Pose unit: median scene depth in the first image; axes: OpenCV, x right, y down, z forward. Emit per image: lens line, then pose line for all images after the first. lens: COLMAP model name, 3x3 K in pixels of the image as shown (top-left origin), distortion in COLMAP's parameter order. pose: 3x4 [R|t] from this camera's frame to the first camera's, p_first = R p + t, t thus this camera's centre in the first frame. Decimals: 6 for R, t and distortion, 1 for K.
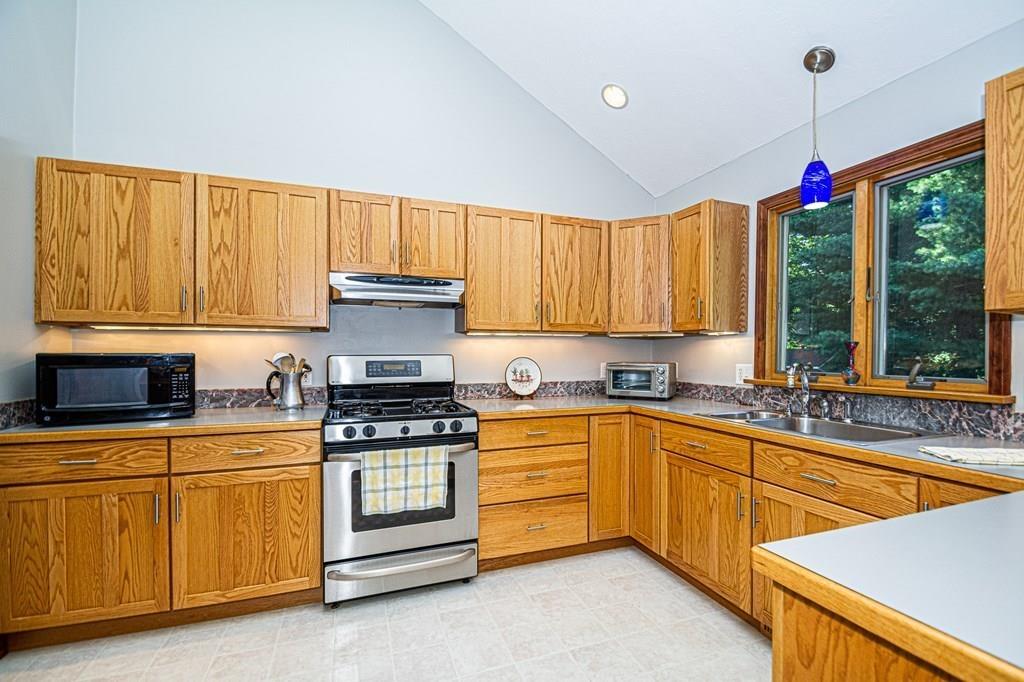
lens RADIAL K [[452.6, 0, 513.7], [0, 452.6, 349.0], [0, 0, 1]] dist [-0.007205, -0.001051]
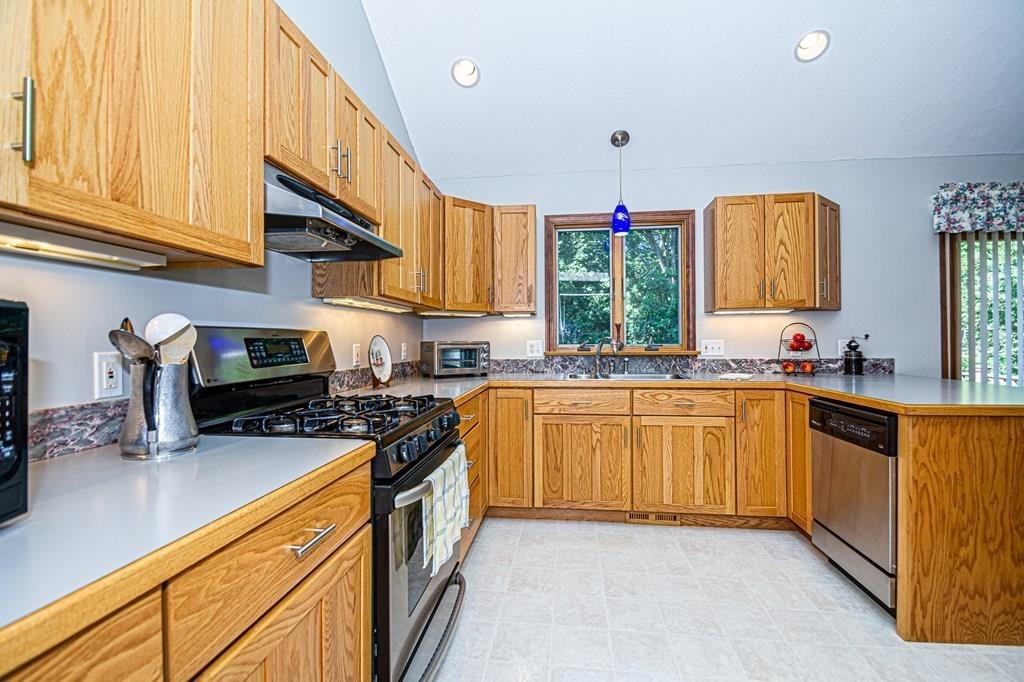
lens RADIAL K [[461.9, 0, 514.6], [0, 461.9, 336.9], [0, 0, 1]] dist [-0.001601, -0.000646]
pose [[0.448853, 0.001807, 0.893604, -0.795529], [0.002140, 0.999993, -0.003098, 0.032415], [-0.893603, 0.003303, 0.448846, 0.558806]]
